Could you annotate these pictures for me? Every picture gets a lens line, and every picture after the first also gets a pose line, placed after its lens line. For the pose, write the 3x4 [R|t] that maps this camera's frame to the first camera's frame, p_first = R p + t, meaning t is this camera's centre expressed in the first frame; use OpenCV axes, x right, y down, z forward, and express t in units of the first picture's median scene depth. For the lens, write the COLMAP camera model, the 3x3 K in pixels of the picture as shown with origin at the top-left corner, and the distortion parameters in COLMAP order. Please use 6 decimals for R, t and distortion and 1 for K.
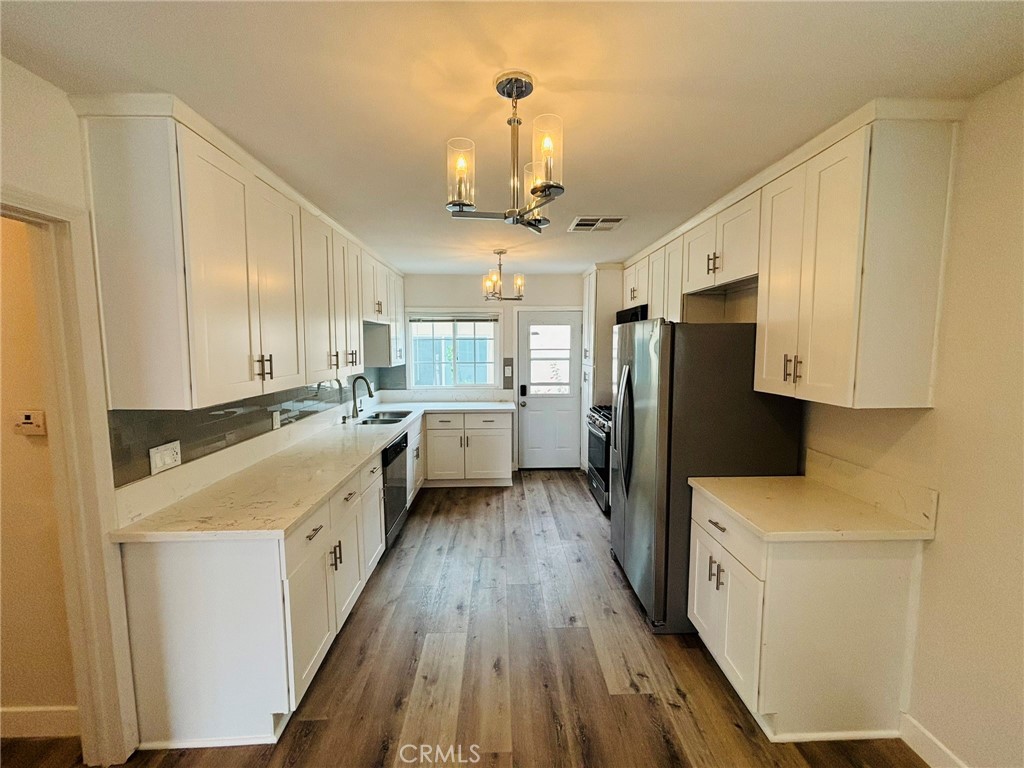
lens RADIAL K [[412.3, 0, 511.8], [0, 412.3, 382.0], [0, 0, 1]] dist [0.003324, -0.001409]
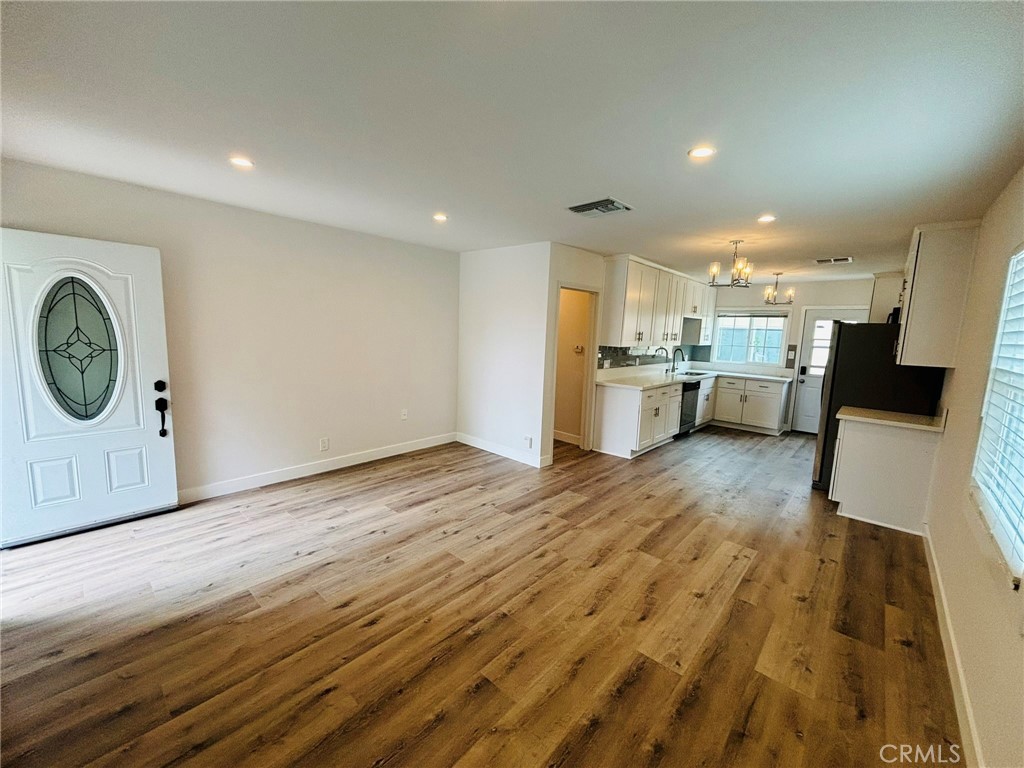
lens RADIAL K [[412.3, 0, 512.9], [0, 412.3, 385.1], [0, 0, 1]] dist [0.003324, -0.001409]
pose [[0.723654, 0.123279, -0.679064, 0.331173], [-0.101783, 0.992222, 0.071665, 0.085662], [0.682617, 0.017257, 0.730573, -0.758183]]
